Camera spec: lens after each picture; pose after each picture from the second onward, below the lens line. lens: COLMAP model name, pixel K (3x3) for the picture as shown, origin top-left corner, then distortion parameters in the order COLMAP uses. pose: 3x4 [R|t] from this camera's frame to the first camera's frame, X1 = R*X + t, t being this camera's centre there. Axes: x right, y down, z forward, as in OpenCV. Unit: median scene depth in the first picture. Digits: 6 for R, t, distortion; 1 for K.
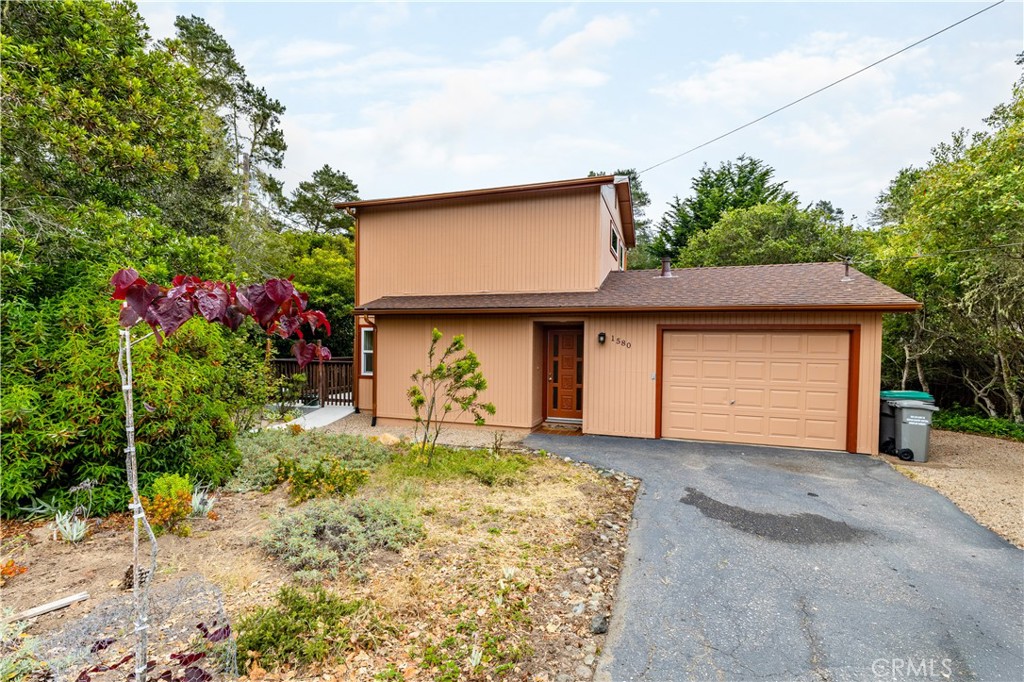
lens RADIAL K [[482.3, 0, 512.0], [0, 482.3, 341.0], [0, 0, 1]] dist [0.015361, -0.000125]
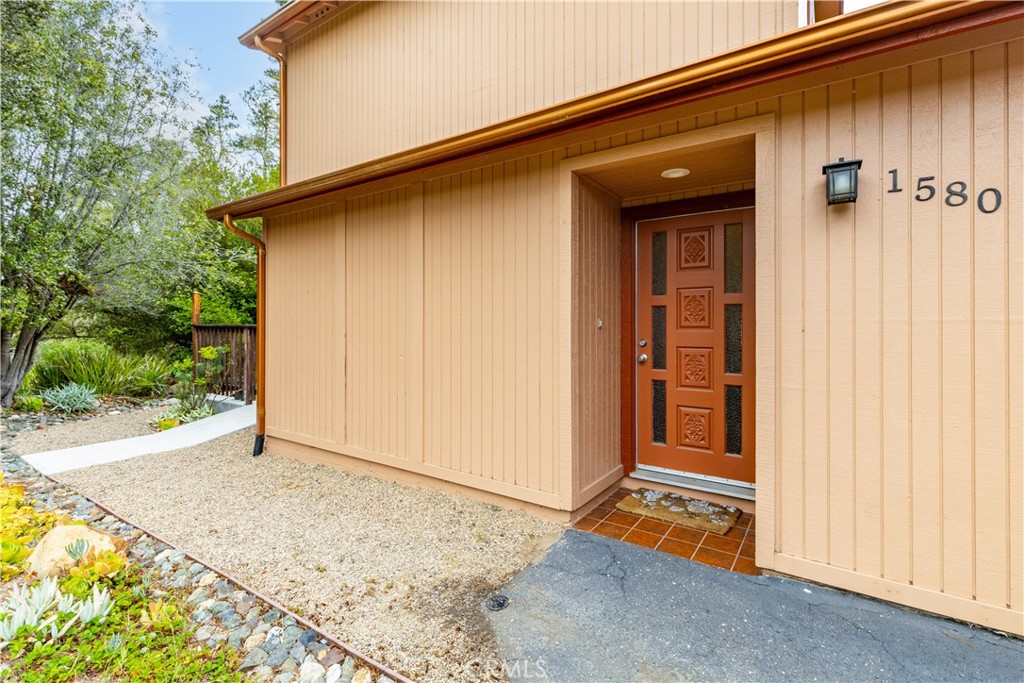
lens RADIAL K [[467.5, 0, 512.1], [0, 467.5, 322.1], [0, 0, 1]] dist [-0.000126, 0.000096]
pose [[0.962155, -0.013753, -0.272156, 0.080894], [0.012634, 0.999903, -0.005862, 0.054175], [0.272210, 0.002201, 0.962235, 0.649121]]
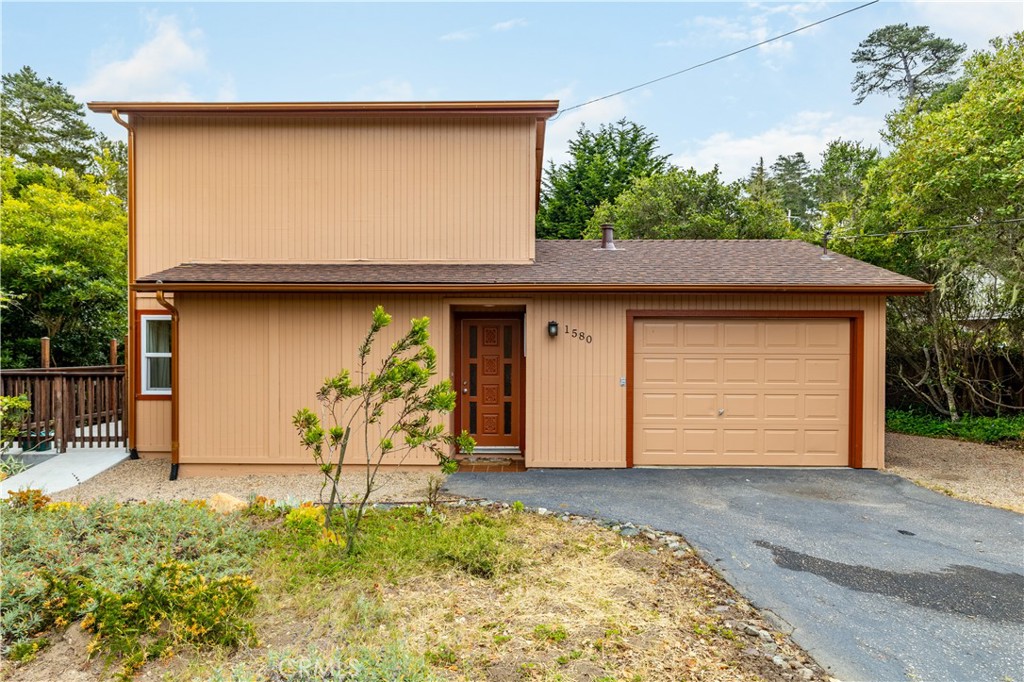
lens RADIAL K [[608.5, 0, 512.0], [0, 608.5, 341.0], [0, 0, 1]] dist [0.003152, -0.000131]
pose [[0.949289, -0.007019, 0.314325, -0.129765], [0.008006, 0.999966, -0.001850, 0.010860], [-0.314302, 0.004272, 0.949313, 0.162103]]
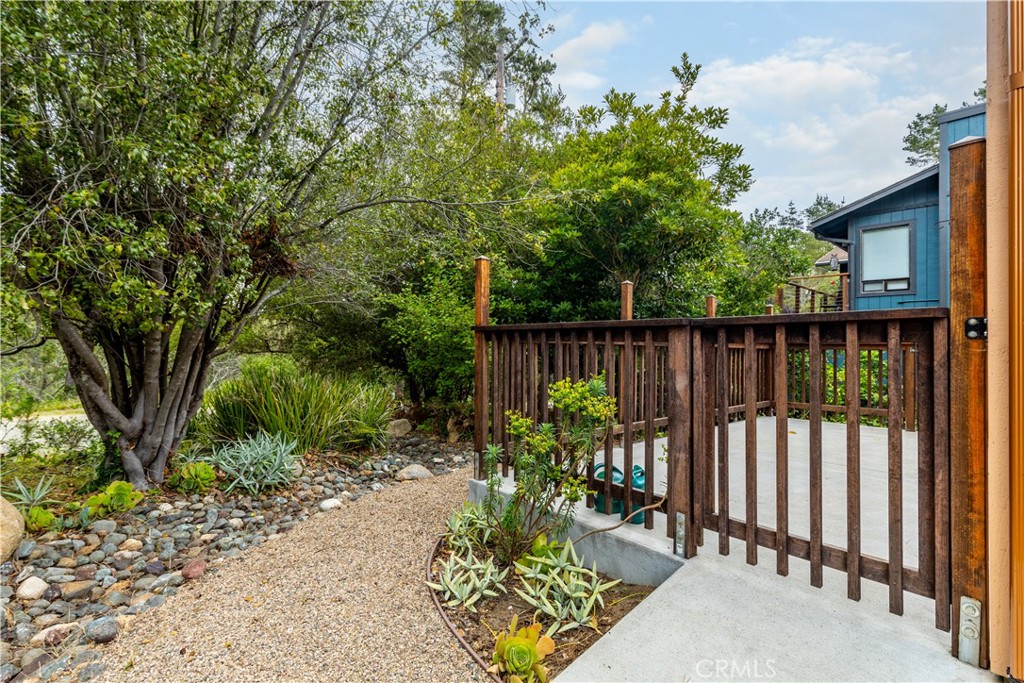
lens RADIAL K [[459.1, 0, 512.5], [0, 459.1, 335.8], [0, 0, 1]] dist [0.000254, -0.000213]
pose [[0.858373, -0.013230, -0.512855, -0.424294], [-0.001268, 0.999610, -0.027910, 0.064101], [0.513024, 0.024608, 0.858021, 0.954195]]
